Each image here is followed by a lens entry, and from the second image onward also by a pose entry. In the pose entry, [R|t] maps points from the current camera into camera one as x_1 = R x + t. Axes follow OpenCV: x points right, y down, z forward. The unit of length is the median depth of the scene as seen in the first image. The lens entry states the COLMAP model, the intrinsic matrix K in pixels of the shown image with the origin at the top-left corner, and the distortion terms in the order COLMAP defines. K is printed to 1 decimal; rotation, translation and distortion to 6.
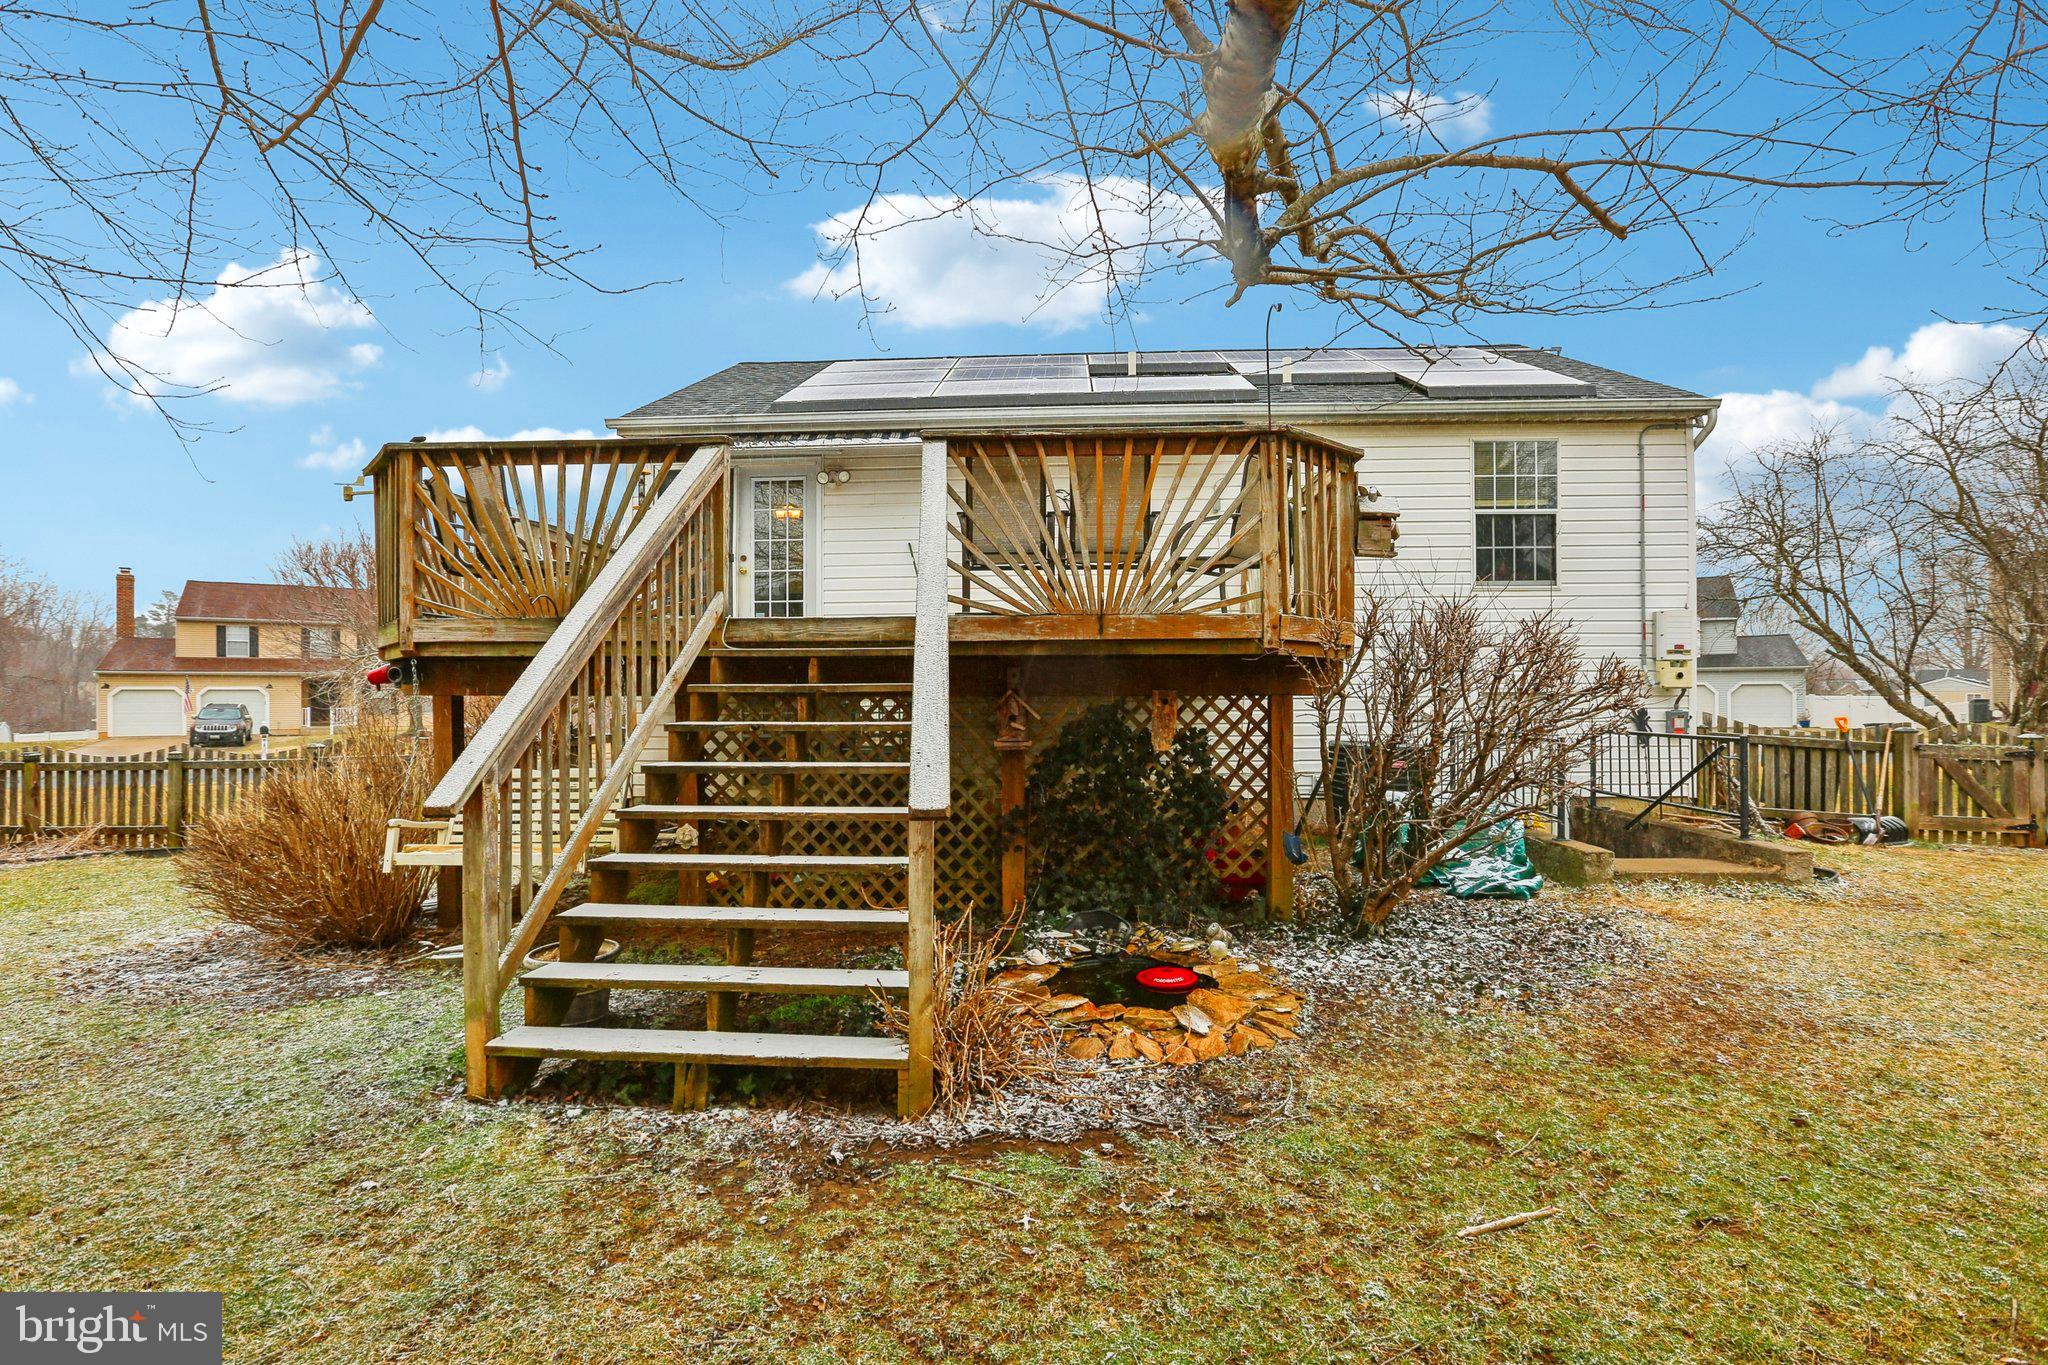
lens RADIAL K [[965.2, 0, 1015.1], [0, 965.2, 689.9], [0, 0, 1]] dist [-0.027575, 0.000628]
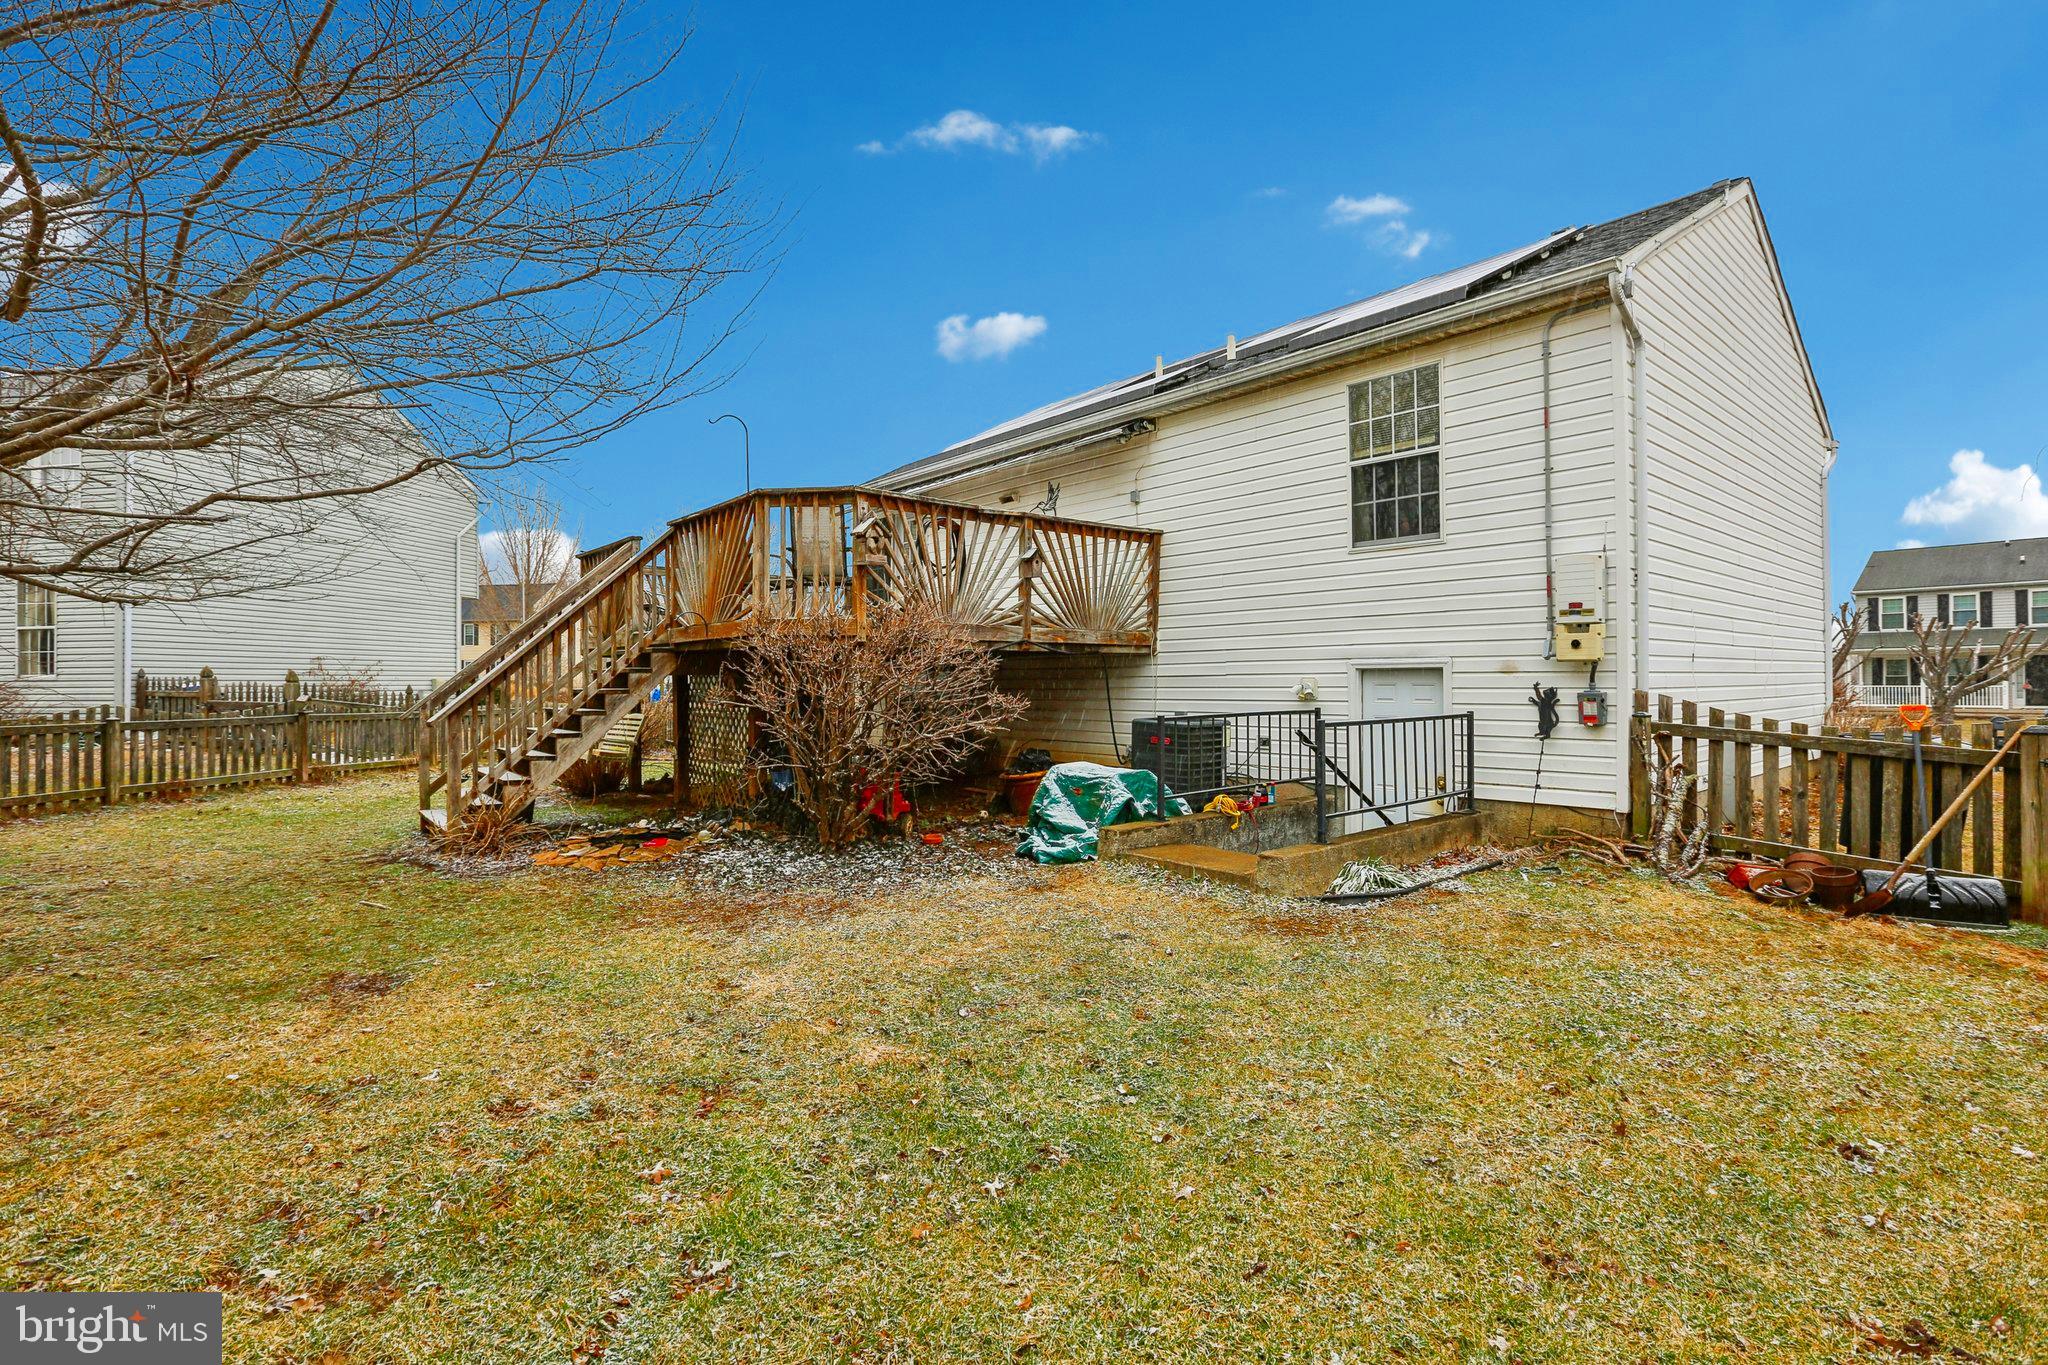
lens RADIAL K [[965.2, 0, 1019.0], [0, 965.2, 678.5], [0, 0, 1]] dist [-0.027575, 0.000628]
pose [[0.686482, 0.000062, -0.727147, 0.919981], [0.001793, 0.999997, 0.001779, 0.009874], [0.727145, -0.002525, 0.686480, 0.166892]]
